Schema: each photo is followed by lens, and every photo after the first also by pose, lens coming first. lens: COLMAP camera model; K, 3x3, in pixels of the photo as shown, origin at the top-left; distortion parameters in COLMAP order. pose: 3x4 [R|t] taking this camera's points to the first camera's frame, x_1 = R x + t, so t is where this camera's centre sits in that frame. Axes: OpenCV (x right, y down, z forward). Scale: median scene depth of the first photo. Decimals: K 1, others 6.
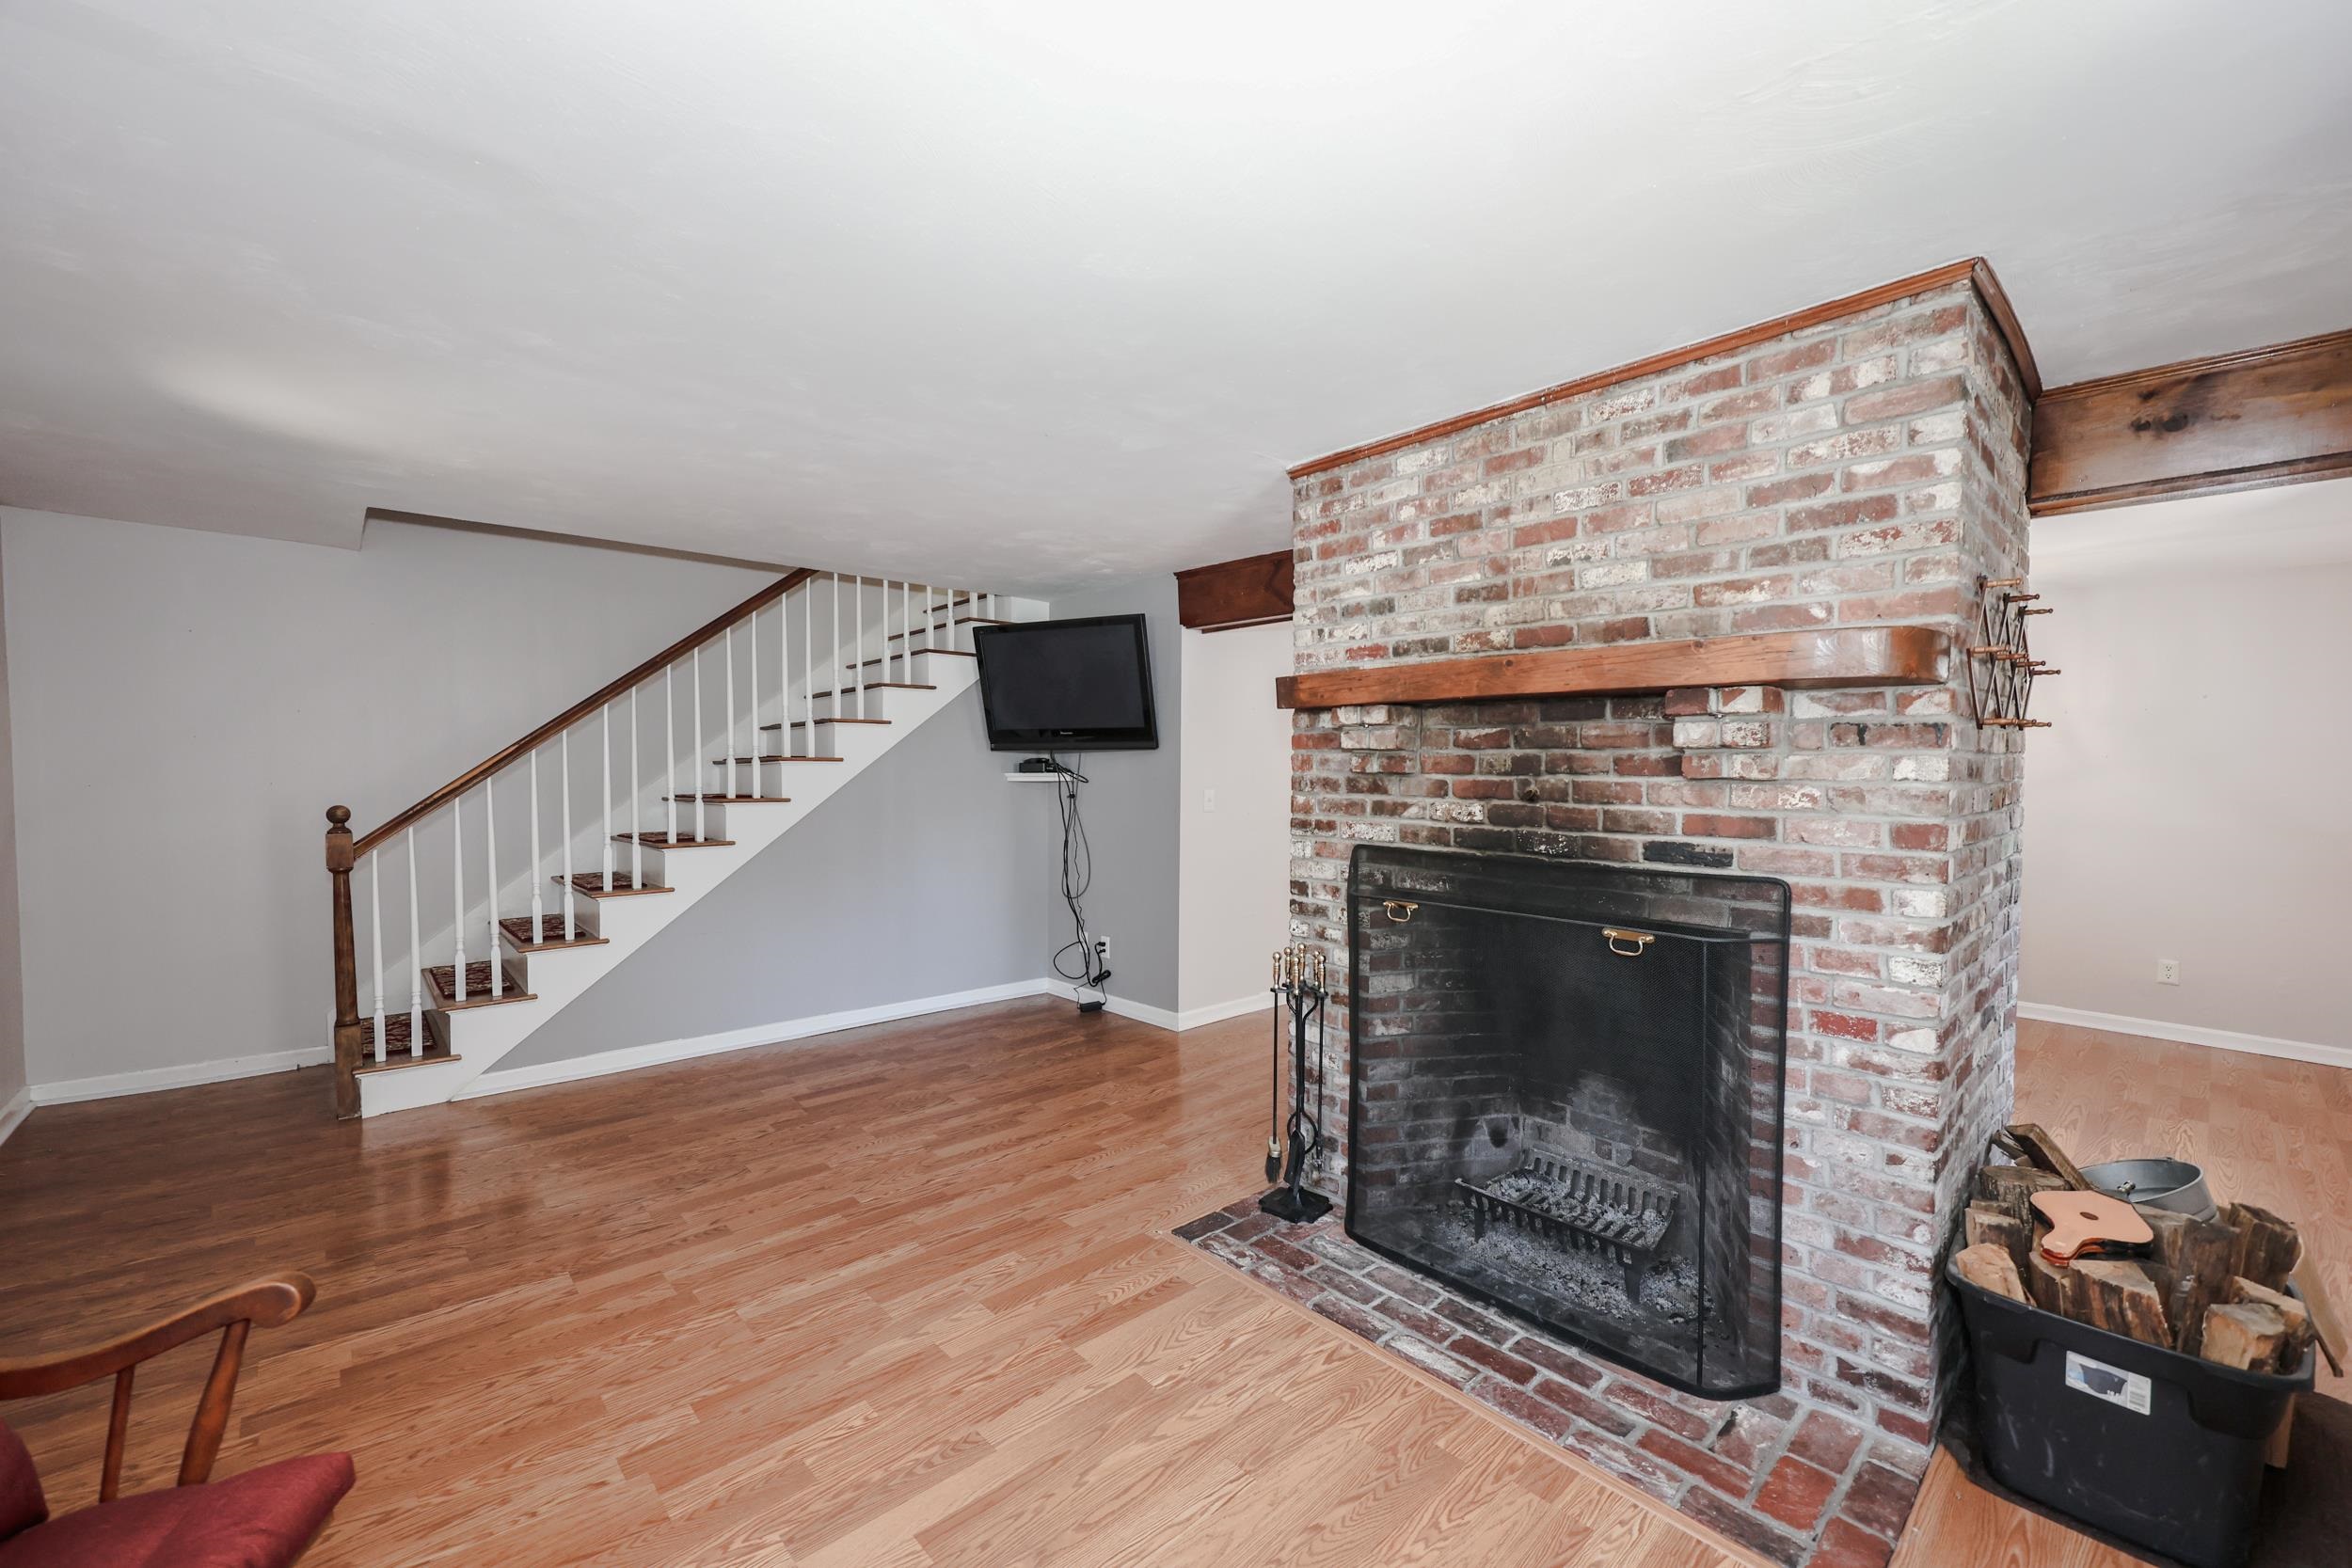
lens RADIAL K [[931.4, 0, 1167.9], [0, 931.4, 782.8], [0, 0, 1]] dist [0.001594, 0.000401]
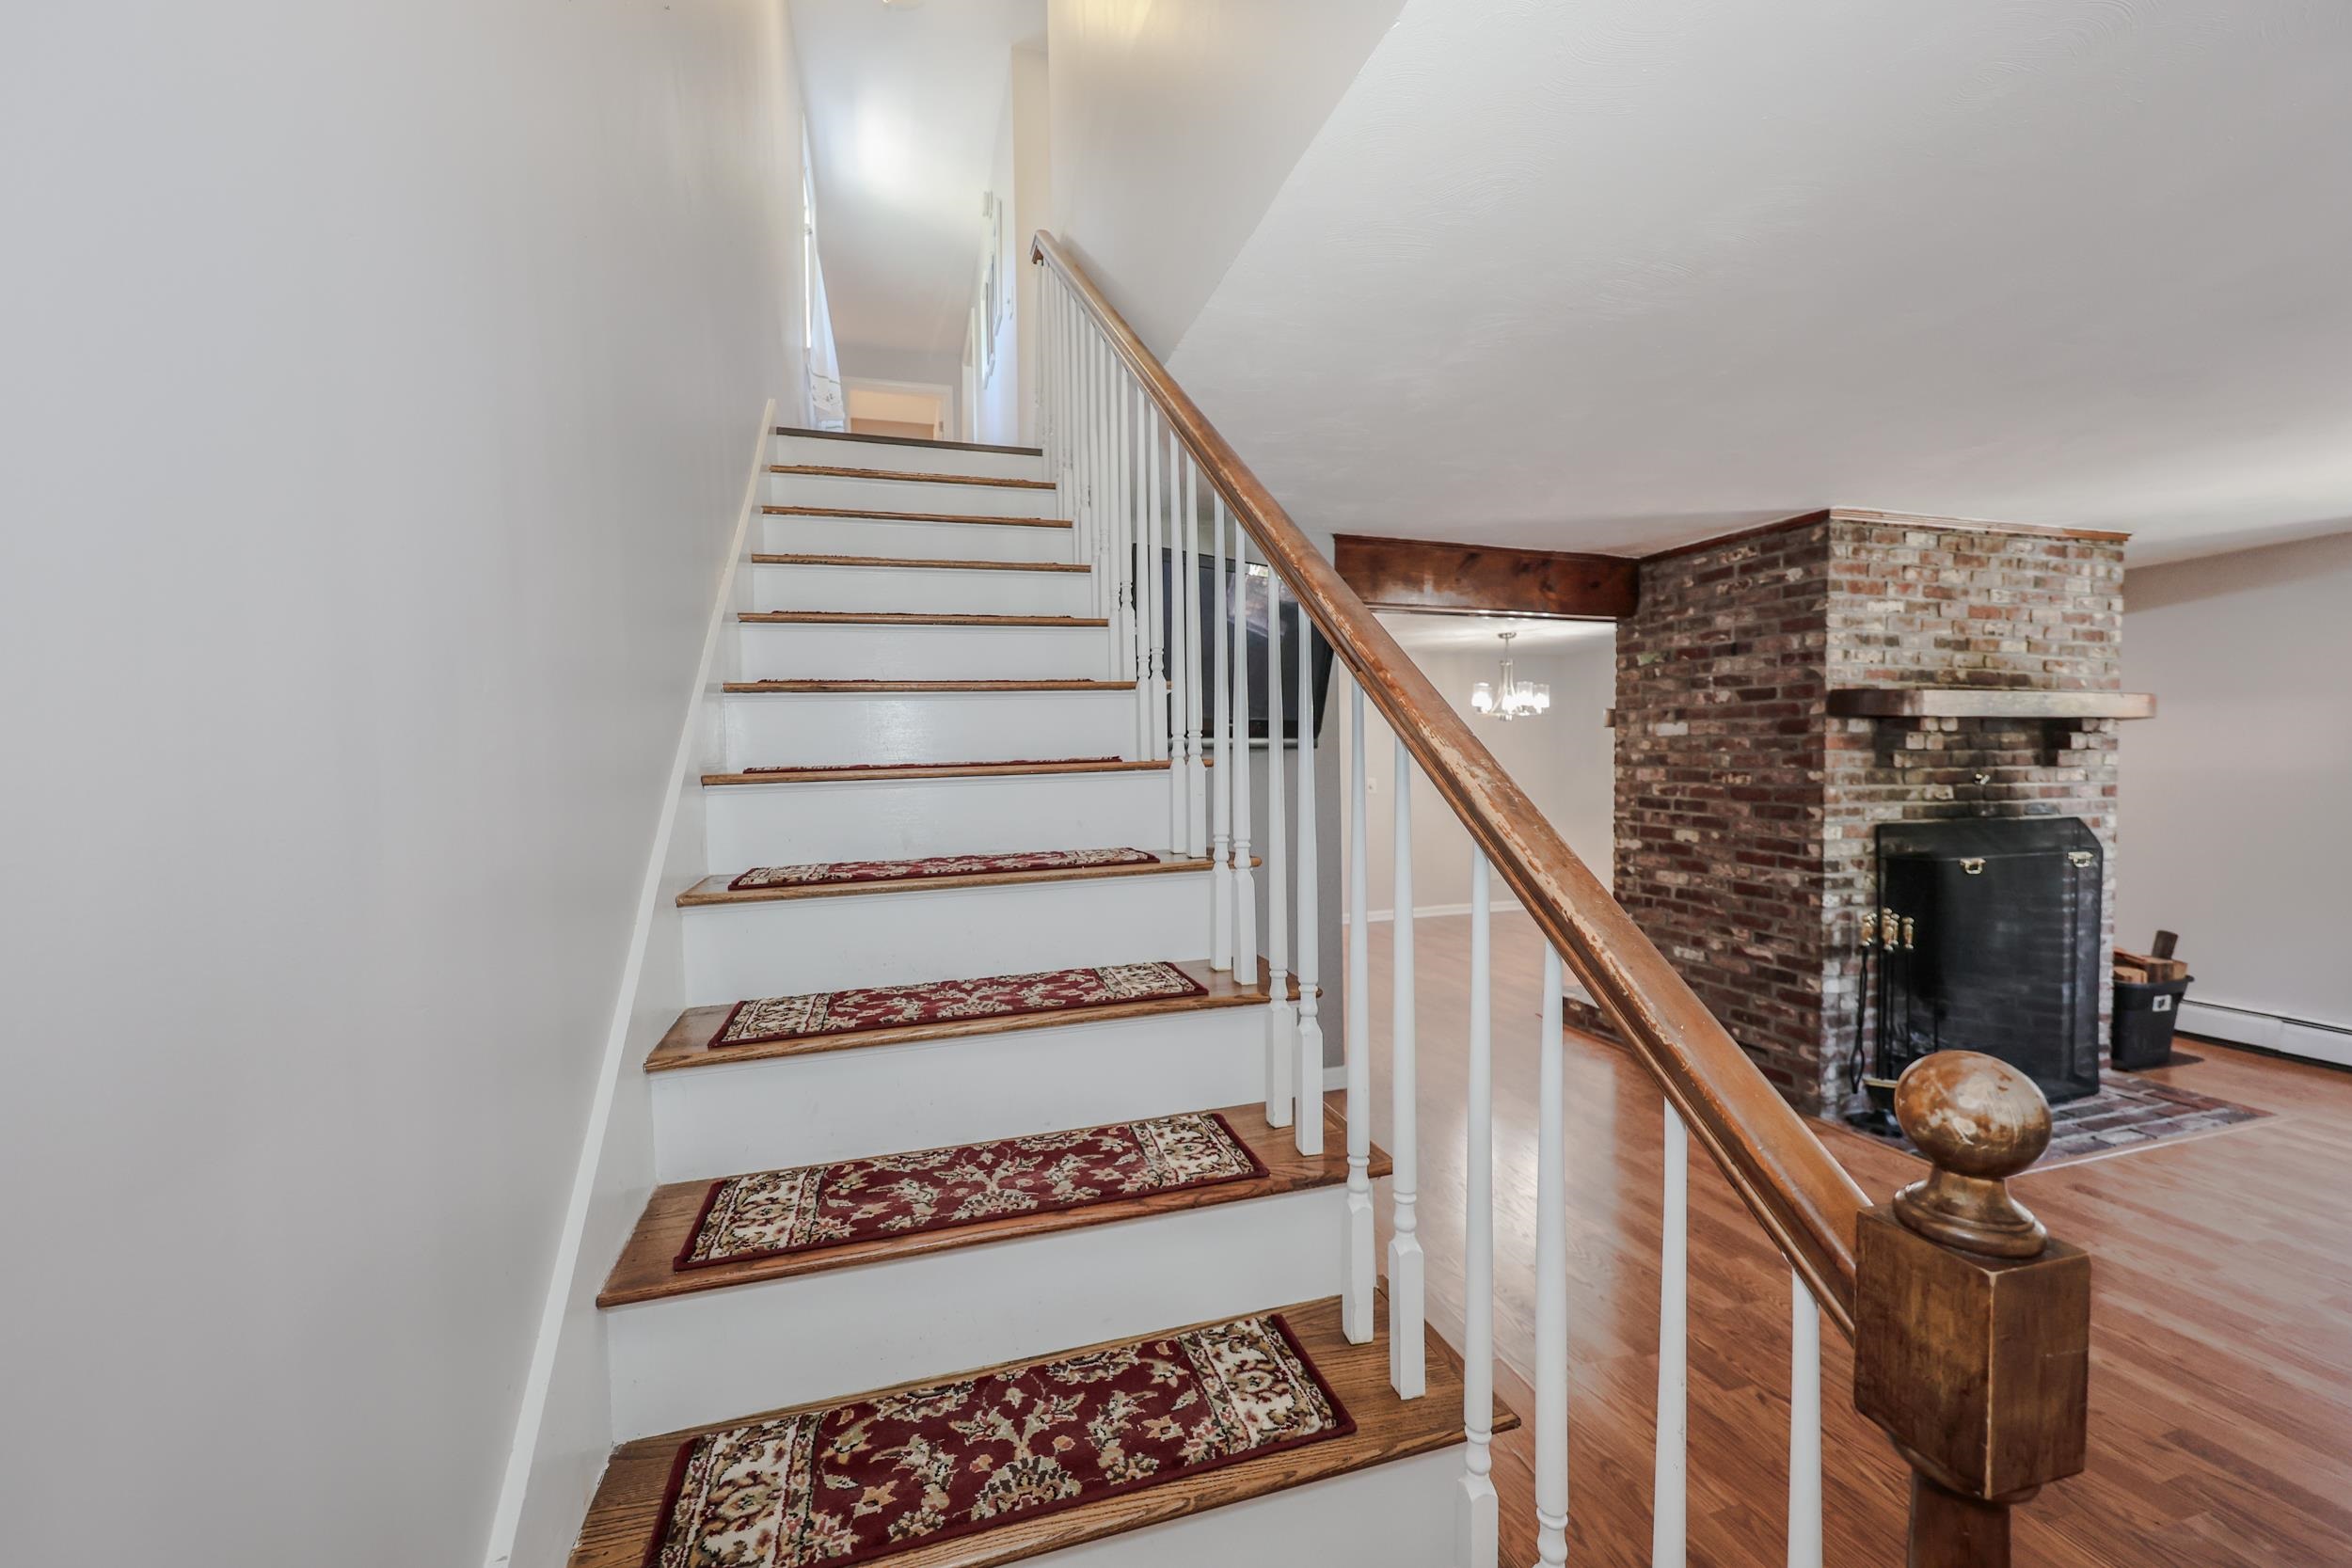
lens RADIAL K [[931.4, 0, 1166.3], [0, 931.4, 786.7], [0, 0, 1]] dist [0.001594, 0.000401]
pose [[0.428786, -0.032797, 0.902810, -1.470710], [0.029313, 0.999320, 0.022381, -0.045956], [-0.902930, 0.016867, 0.429456, 1.432544]]
